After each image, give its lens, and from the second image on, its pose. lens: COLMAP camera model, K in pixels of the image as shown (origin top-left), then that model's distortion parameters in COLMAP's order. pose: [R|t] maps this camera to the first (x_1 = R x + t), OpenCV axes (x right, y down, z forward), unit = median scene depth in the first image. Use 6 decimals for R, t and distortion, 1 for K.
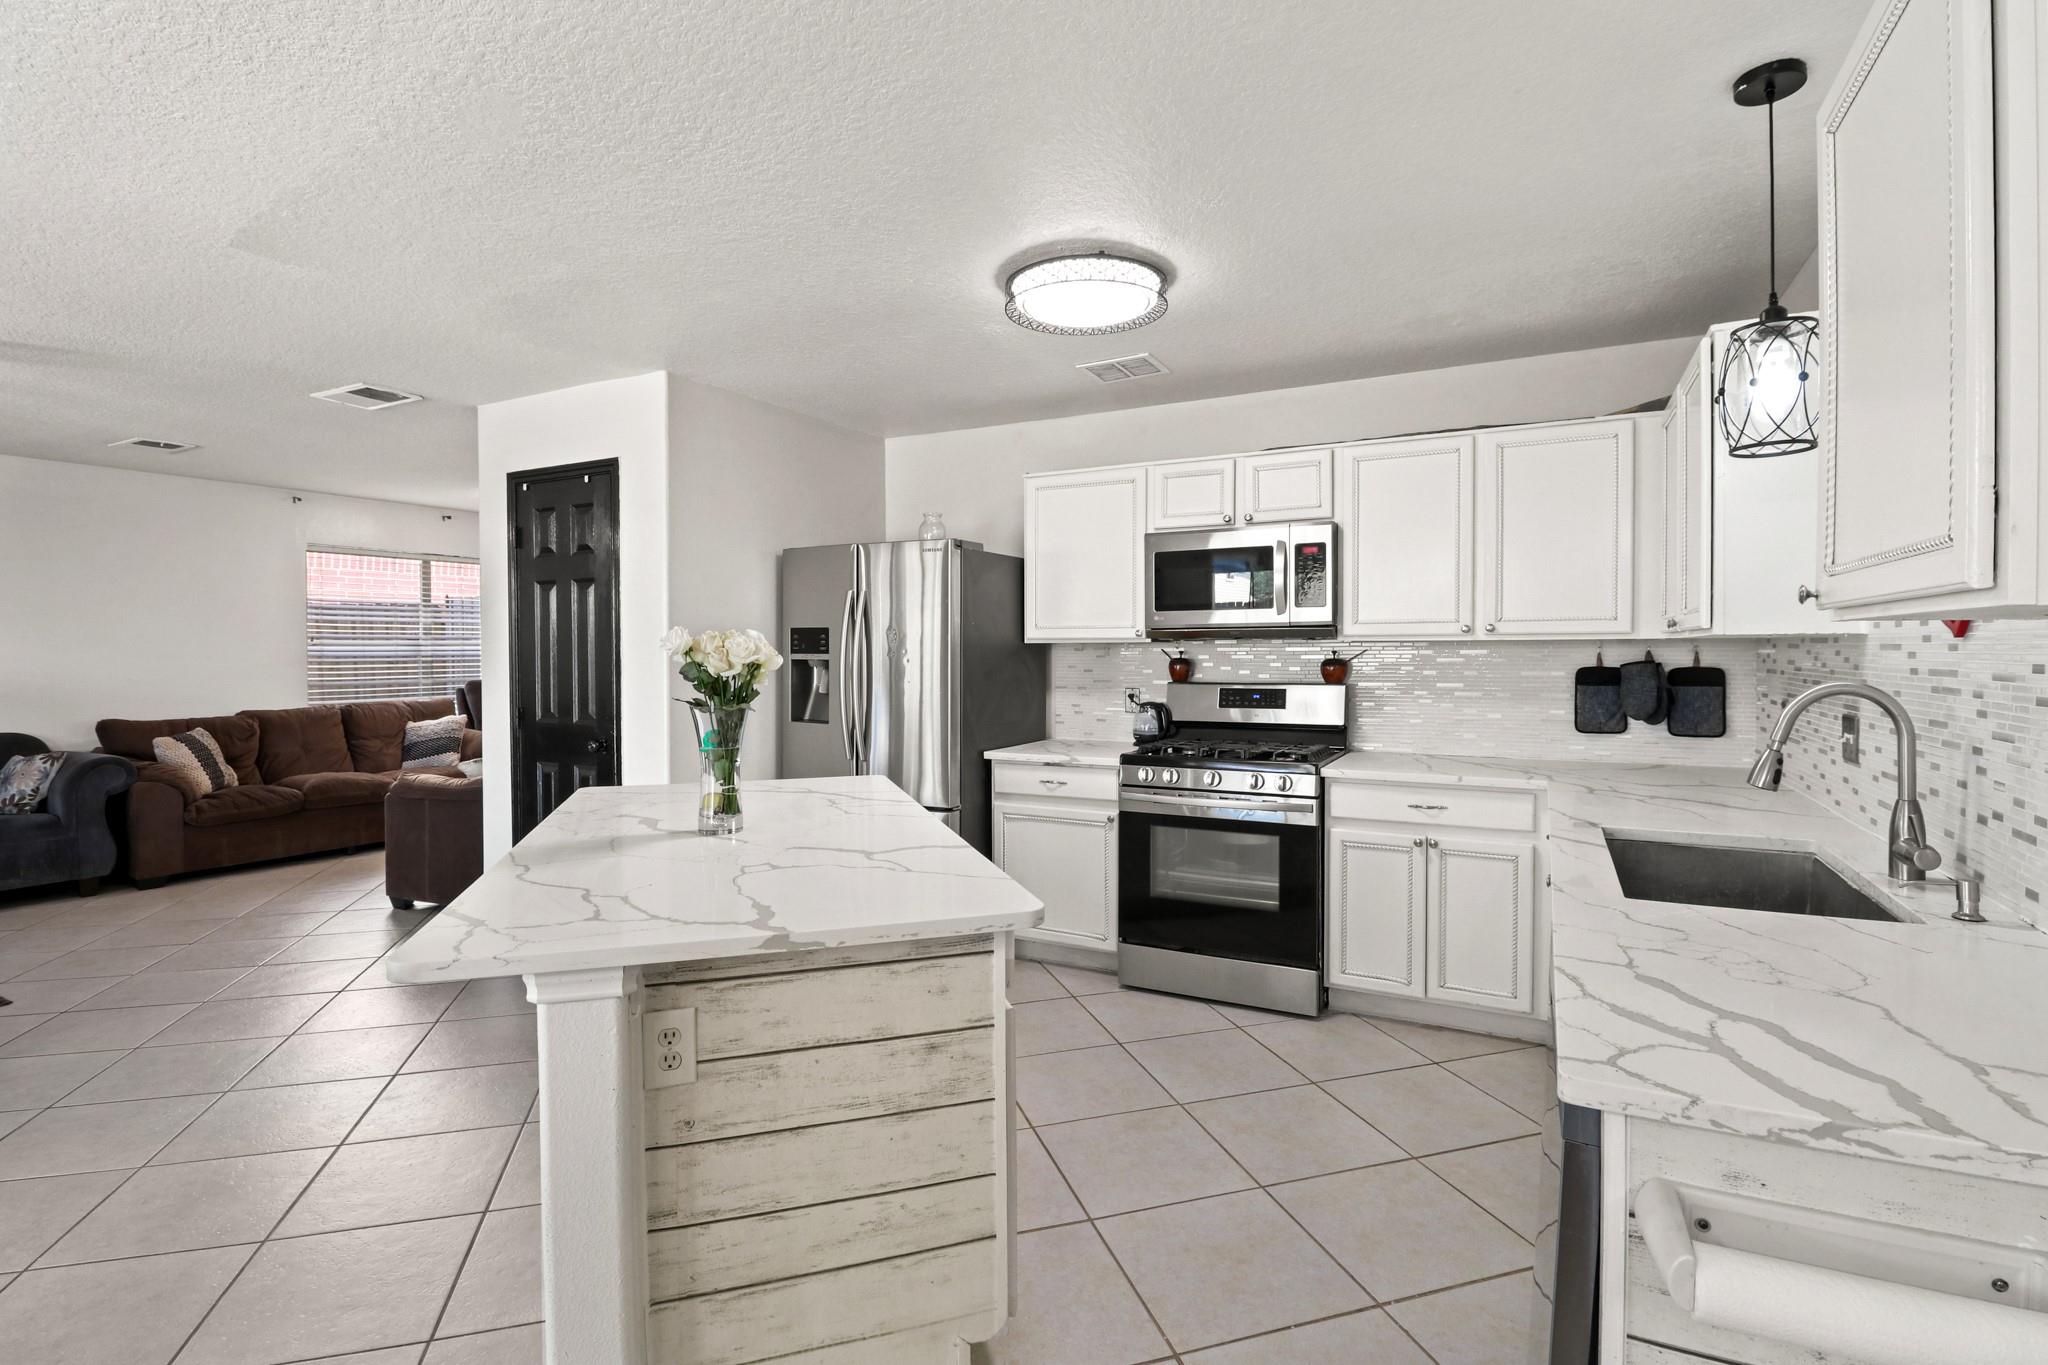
lens RADIAL K [[964.7, 0, 1032.4], [0, 964.7, 666.3], [0, 0, 1]] dist [-0.001960, -0.010351]
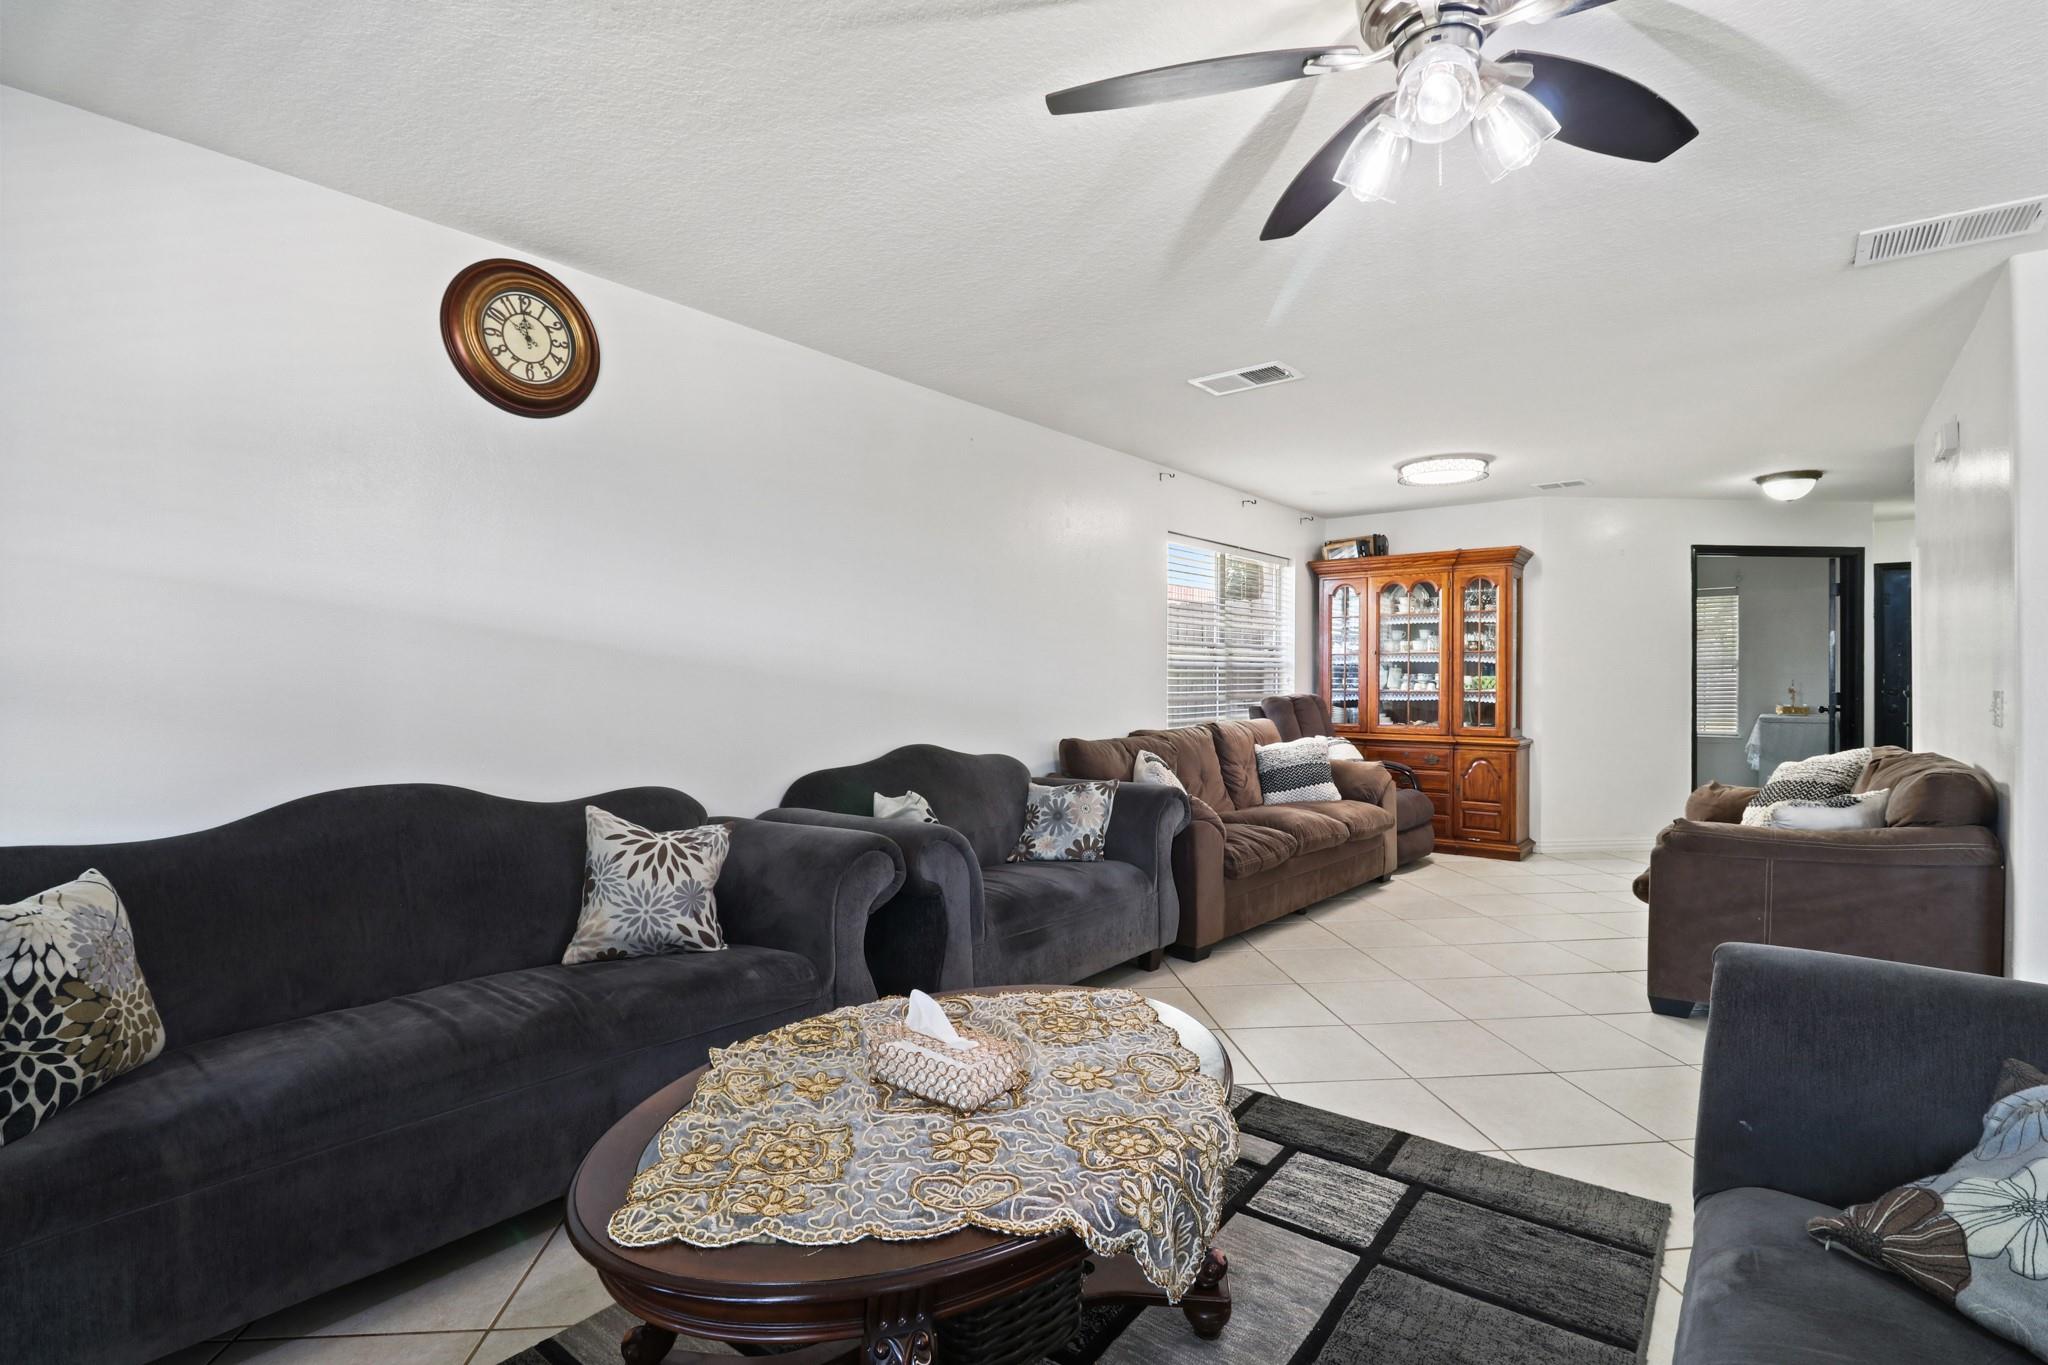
lens RADIAL K [[964.7, 0, 1045.3], [0, 964.7, 680.9], [0, 0, 1]] dist [-0.001960, -0.010351]
pose [[0.982394, -0.000441, -0.186821, -1.194685], [-0.002729, 0.999857, -0.016711, 0.029547], [0.186801, 0.016926, 0.982252, 0.277738]]
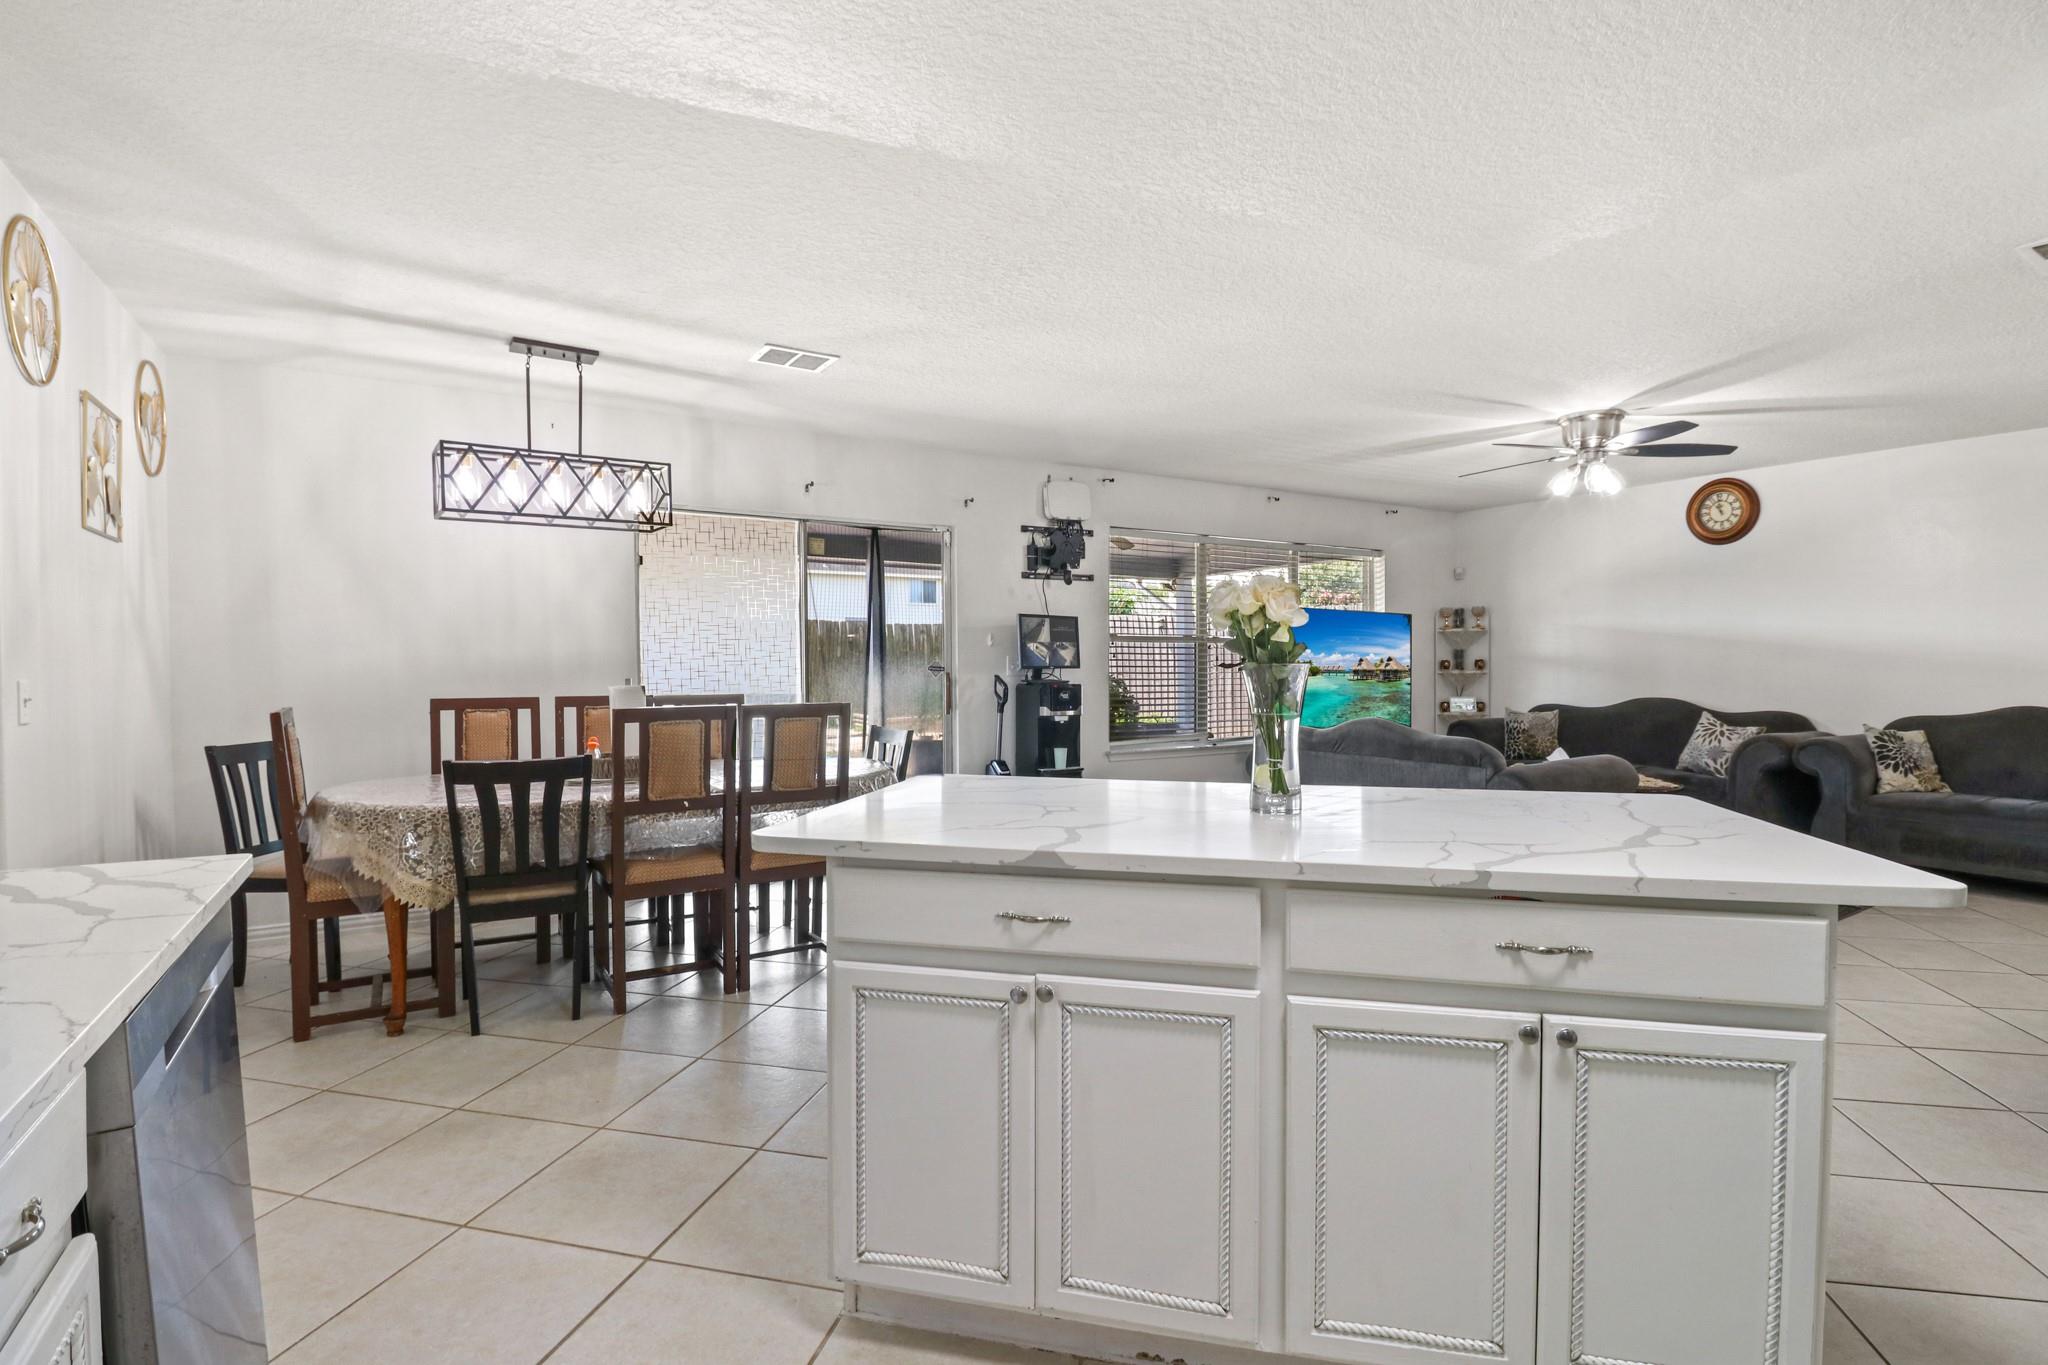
lens RADIAL K [[964.7, 0, 1025.6], [0, 964.7, 673.4], [0, 0, 1]] dist [-0.001960, -0.010351]
pose [[-0.513548, 0.012733, -0.857966, 0.286621], [-0.007714, 0.999781, 0.019455, 0.020549], [0.858026, 0.016609, -0.513338, 0.716377]]
